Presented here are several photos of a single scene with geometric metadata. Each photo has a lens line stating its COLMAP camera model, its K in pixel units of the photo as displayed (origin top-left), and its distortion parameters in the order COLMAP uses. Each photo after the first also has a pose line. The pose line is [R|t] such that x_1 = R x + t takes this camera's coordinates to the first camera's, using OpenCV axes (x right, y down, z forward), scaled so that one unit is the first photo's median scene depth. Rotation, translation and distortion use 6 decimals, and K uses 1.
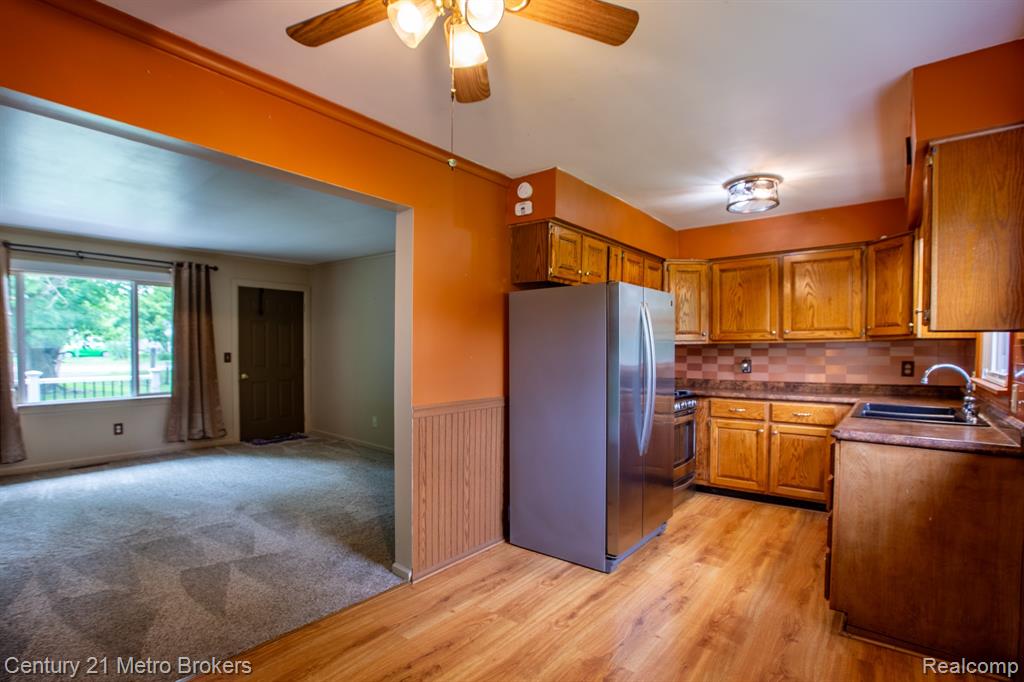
lens RADIAL K [[492.4, 0, 507.2], [0, 492.4, 354.0], [0, 0, 1]] dist [-0.026118, 0.000818]
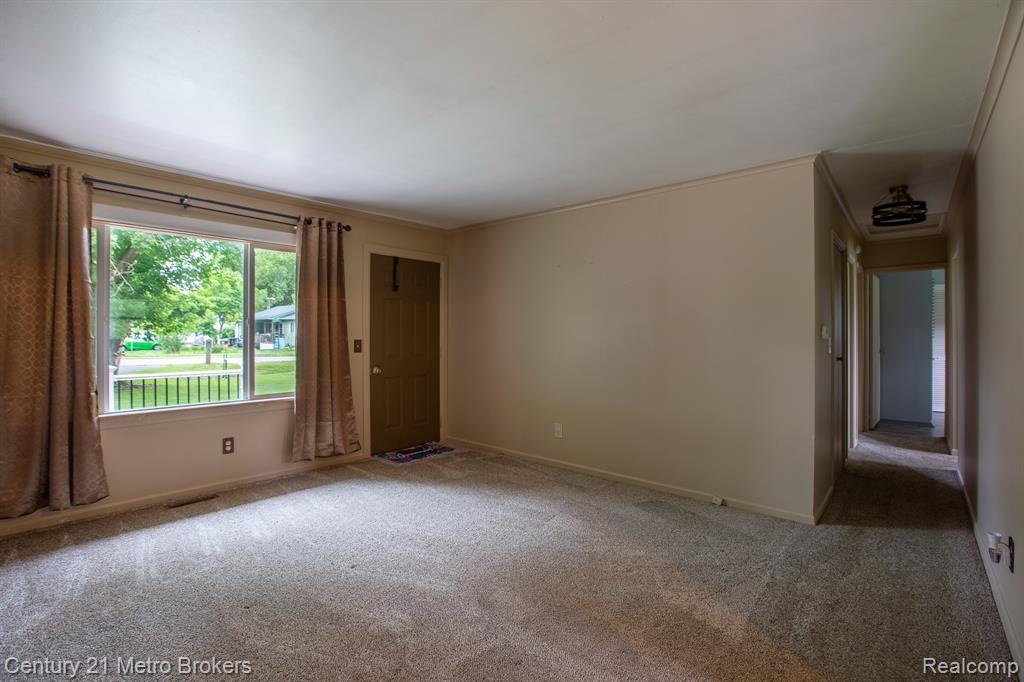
lens RADIAL K [[473.7, 0, 510.6], [0, 473.7, 325.8], [0, 0, 1]] dist [-0.030541, 0.000066]
pose [[0.999337, -0.010258, -0.034942, -0.333152], [0.008814, 0.999110, -0.041247, 0.008821], [0.035334, 0.040911, 0.998538, 0.292445]]
